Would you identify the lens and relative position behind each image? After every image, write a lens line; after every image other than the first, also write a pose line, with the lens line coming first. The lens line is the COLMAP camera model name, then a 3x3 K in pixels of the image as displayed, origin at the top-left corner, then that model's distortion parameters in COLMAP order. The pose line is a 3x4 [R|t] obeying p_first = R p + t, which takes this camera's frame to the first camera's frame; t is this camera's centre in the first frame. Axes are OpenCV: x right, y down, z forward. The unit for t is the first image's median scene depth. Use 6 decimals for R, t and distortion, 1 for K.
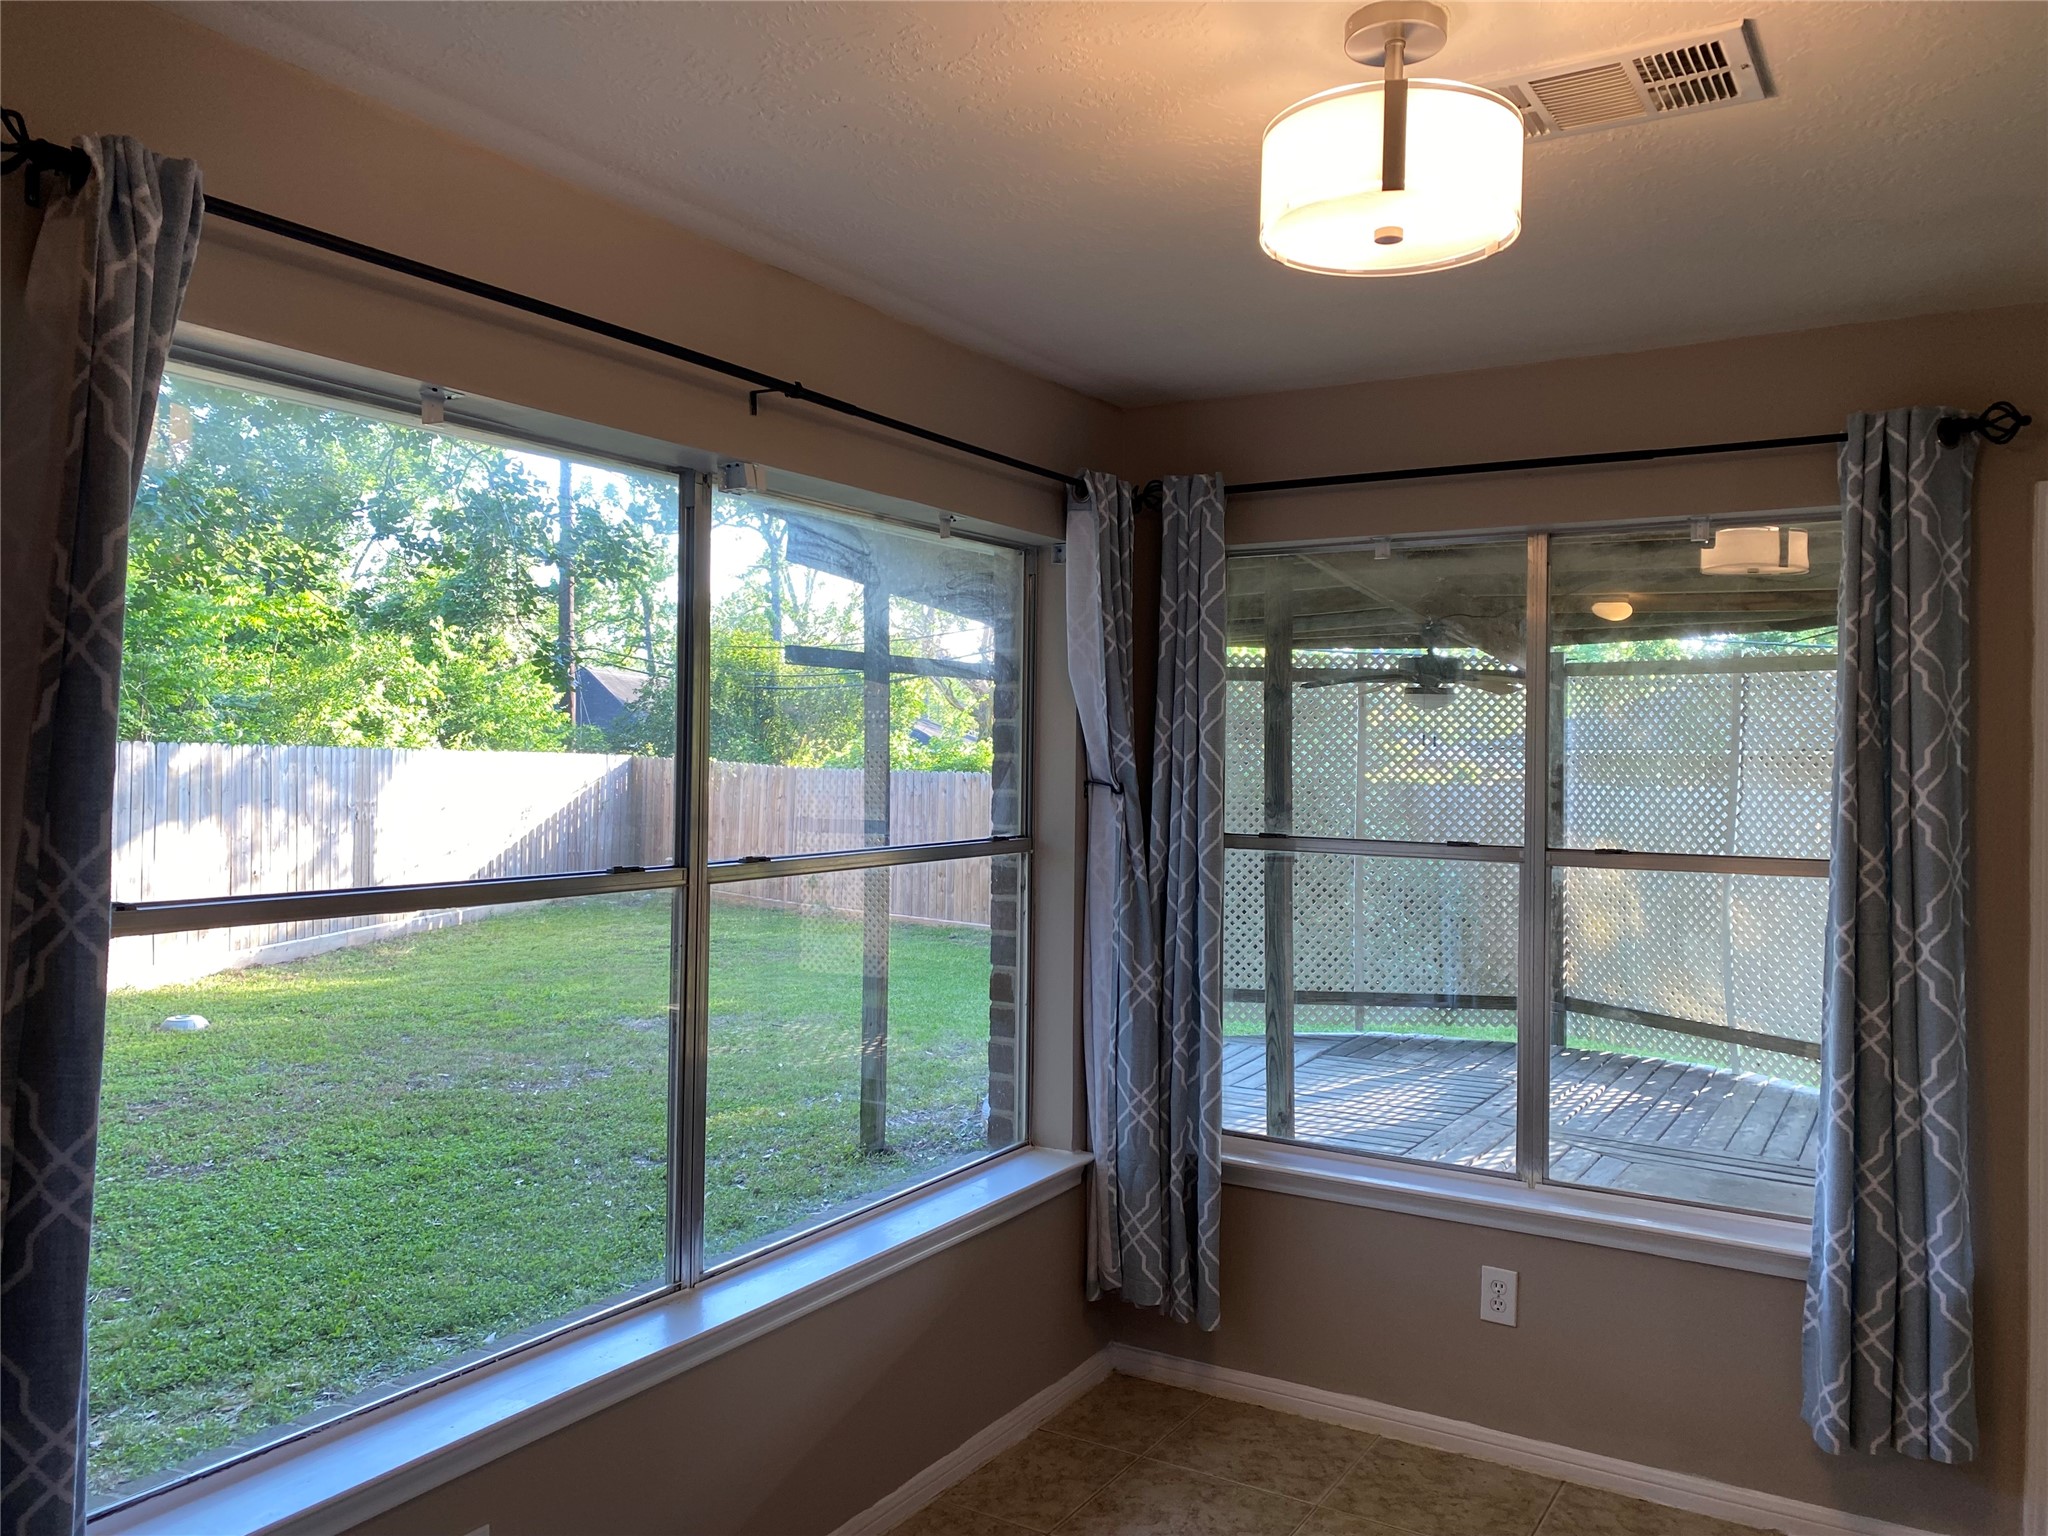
lens RADIAL K [[1576.9, 0, 975.0], [0, 1576.9, 746.8], [0, 0, 1]] dist [0.006634, 0.008009]
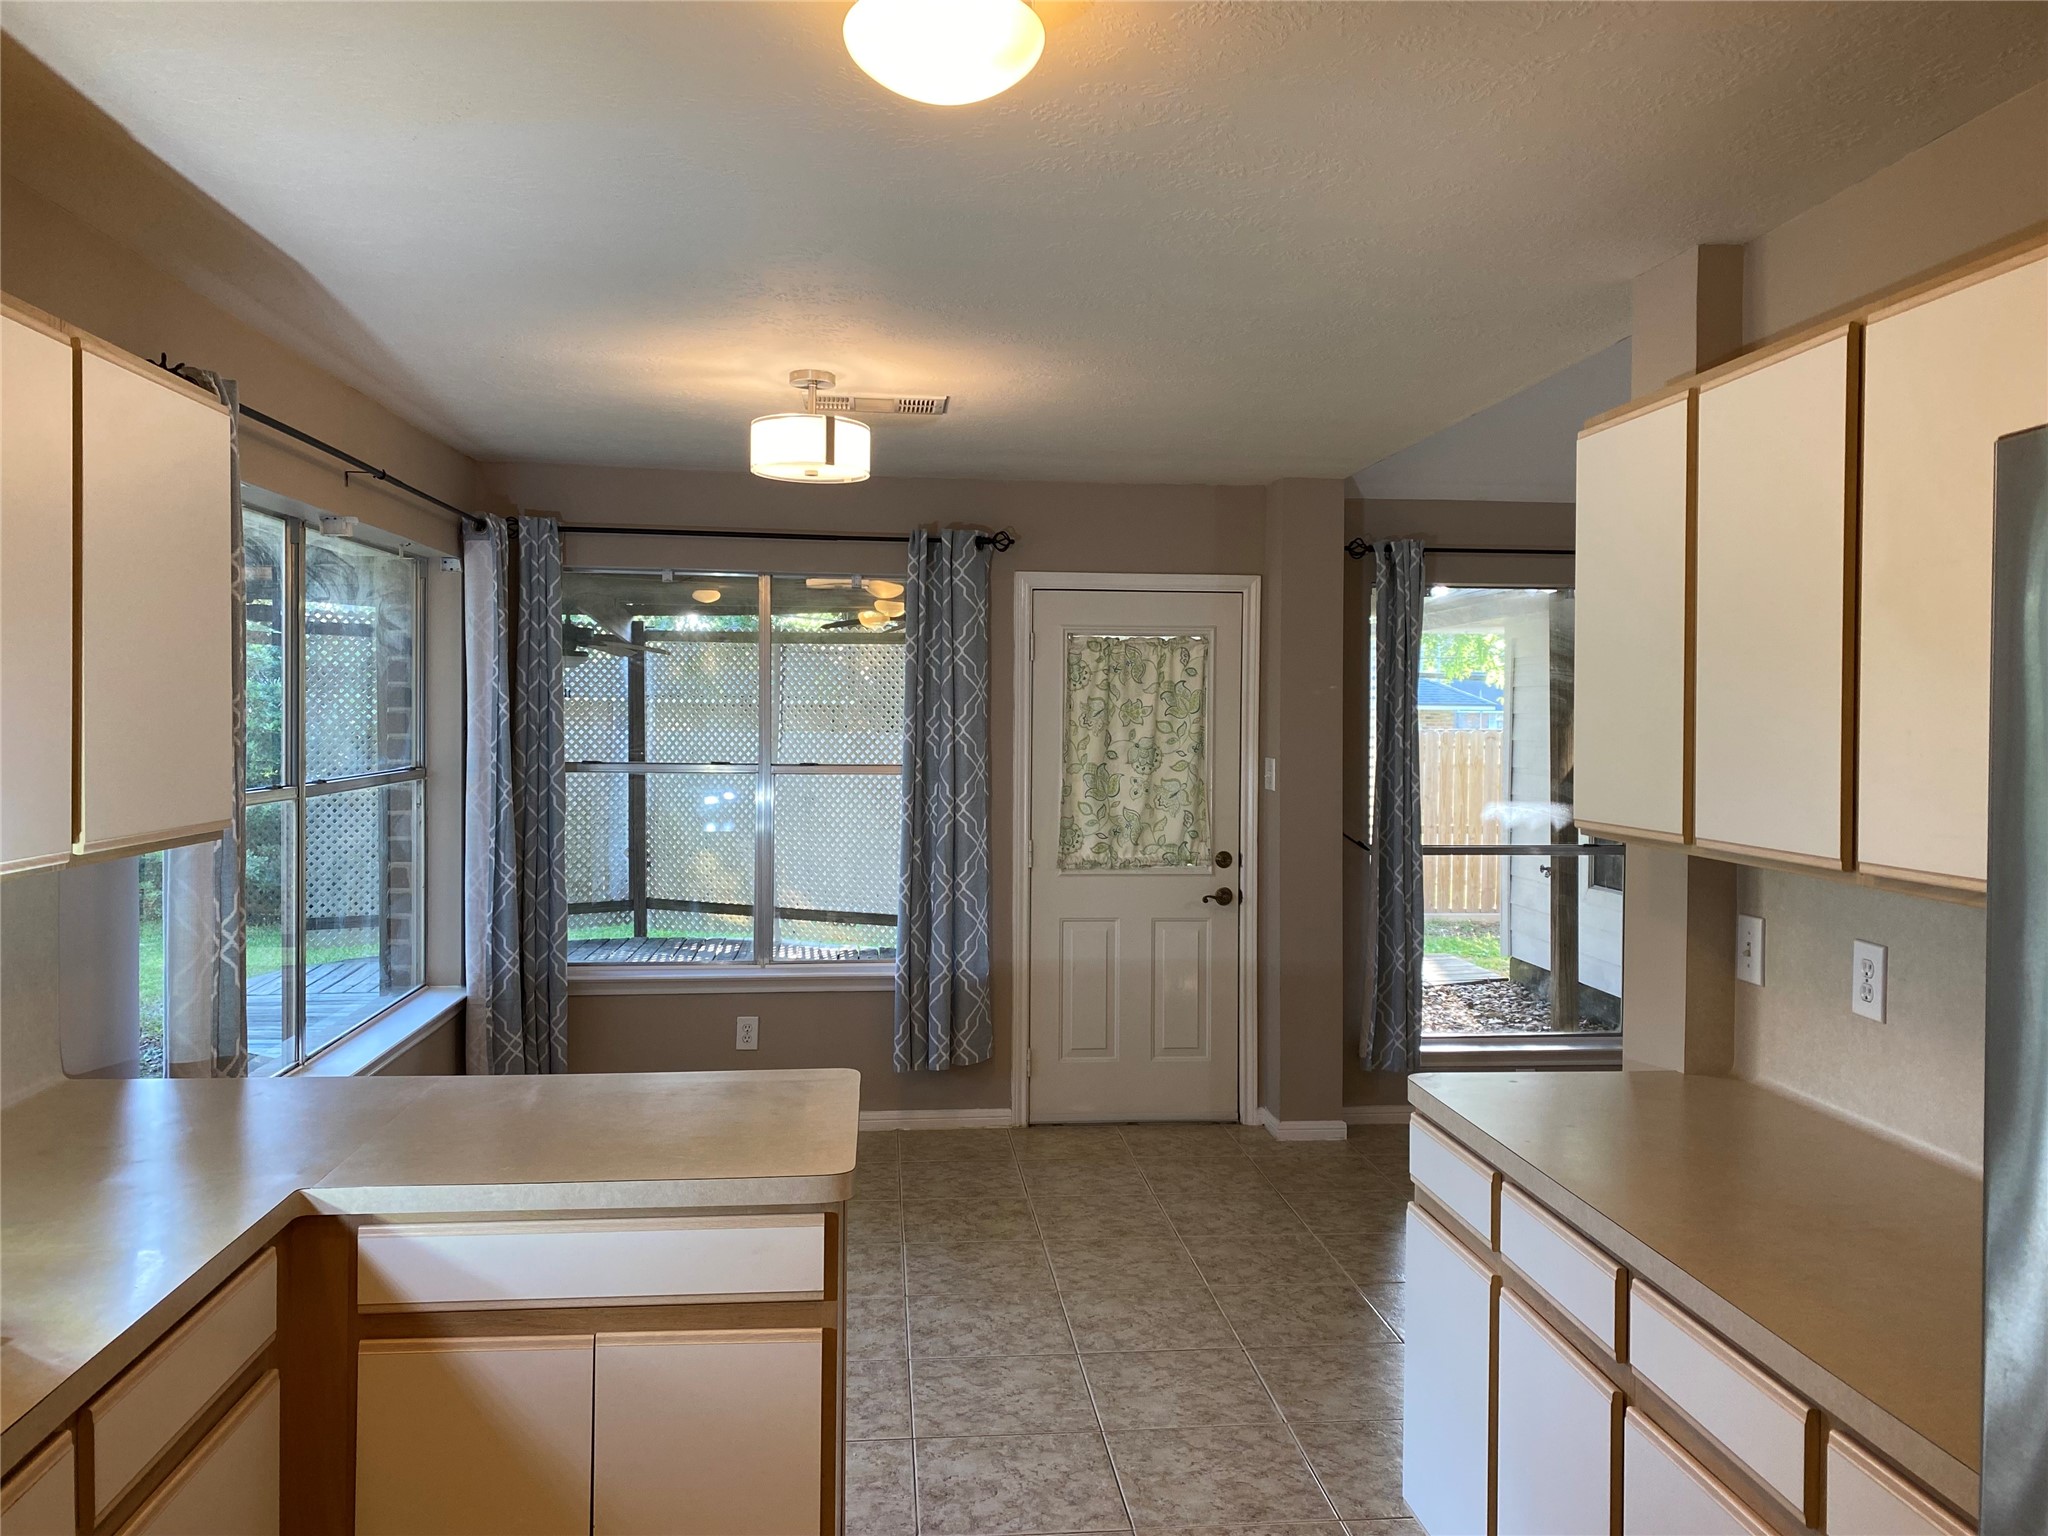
lens RADIAL K [[1576.9, 0, 1023.9], [0, 1576.9, 759.2], [0, 0, 1]] dist [0.006634, 0.008009]
pose [[0.789373, -0.022376, 0.613505, -0.417993], [-0.003691, 0.999145, 0.041190, -0.010365], [-0.613902, -0.034779, 0.788616, -0.444716]]
